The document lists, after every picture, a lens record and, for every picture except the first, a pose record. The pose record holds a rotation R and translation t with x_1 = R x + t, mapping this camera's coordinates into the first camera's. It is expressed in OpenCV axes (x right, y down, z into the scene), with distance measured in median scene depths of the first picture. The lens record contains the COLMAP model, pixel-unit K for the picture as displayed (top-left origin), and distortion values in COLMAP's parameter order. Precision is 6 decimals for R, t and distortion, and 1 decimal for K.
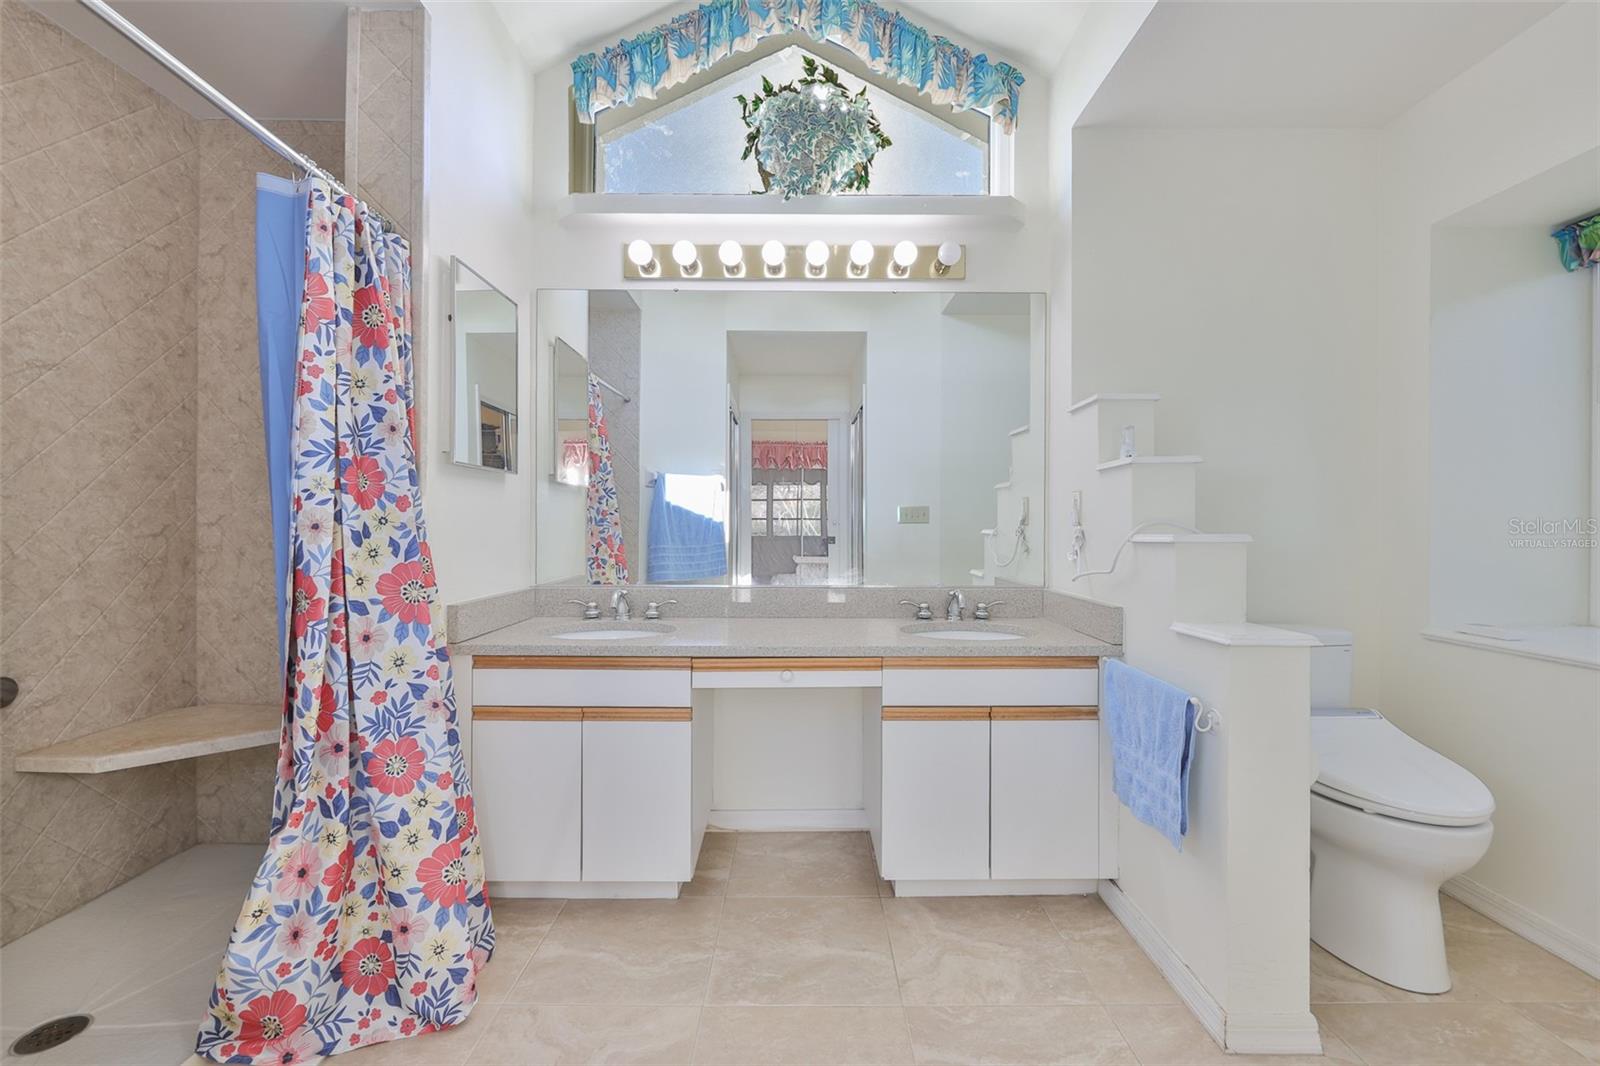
lens RADIAL K [[686.3, 0, 803.5], [0, 686.3, 531.8], [0, 0, 1]] dist [-0.004446, 0.001485]
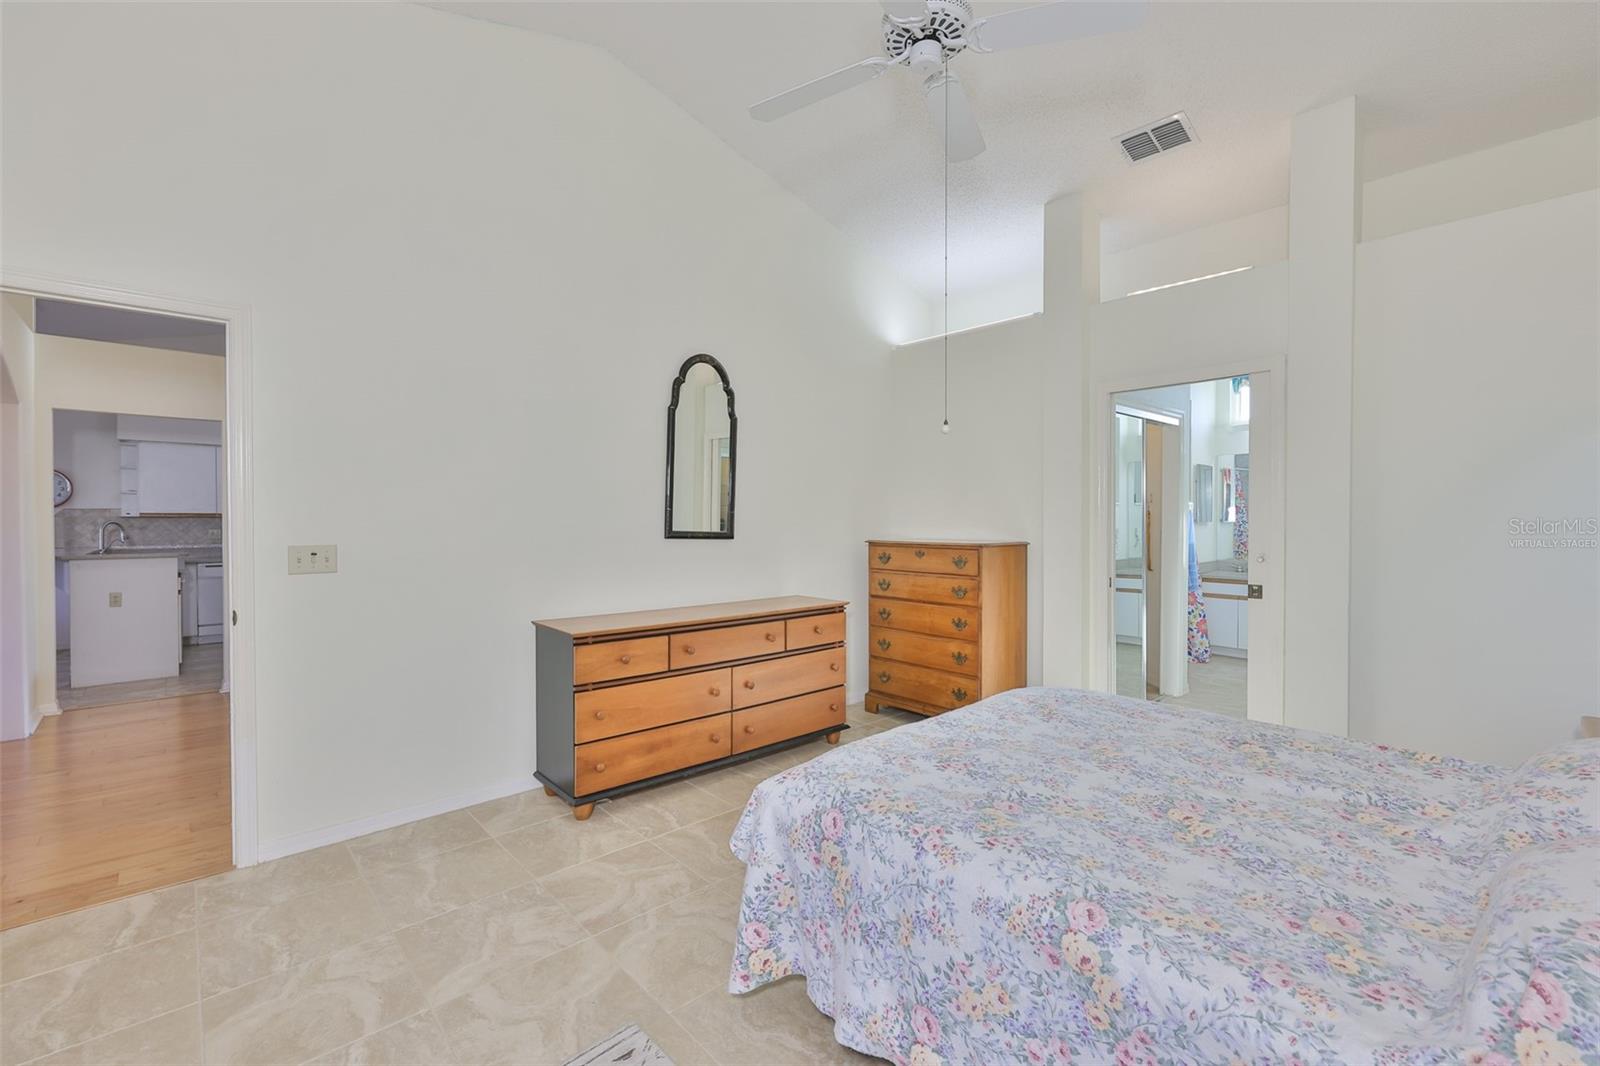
lens RADIAL K [[686.3, 0, 806.0], [0, 686.3, 534.7], [0, 0, 1]] dist [-0.004446, 0.001485]
pose [[0.677823, 0.009472, -0.735164, 0.704015], [0.001540, 0.999897, 0.014302, -0.088956], [0.735223, -0.010826, 0.677739, -2.826084]]
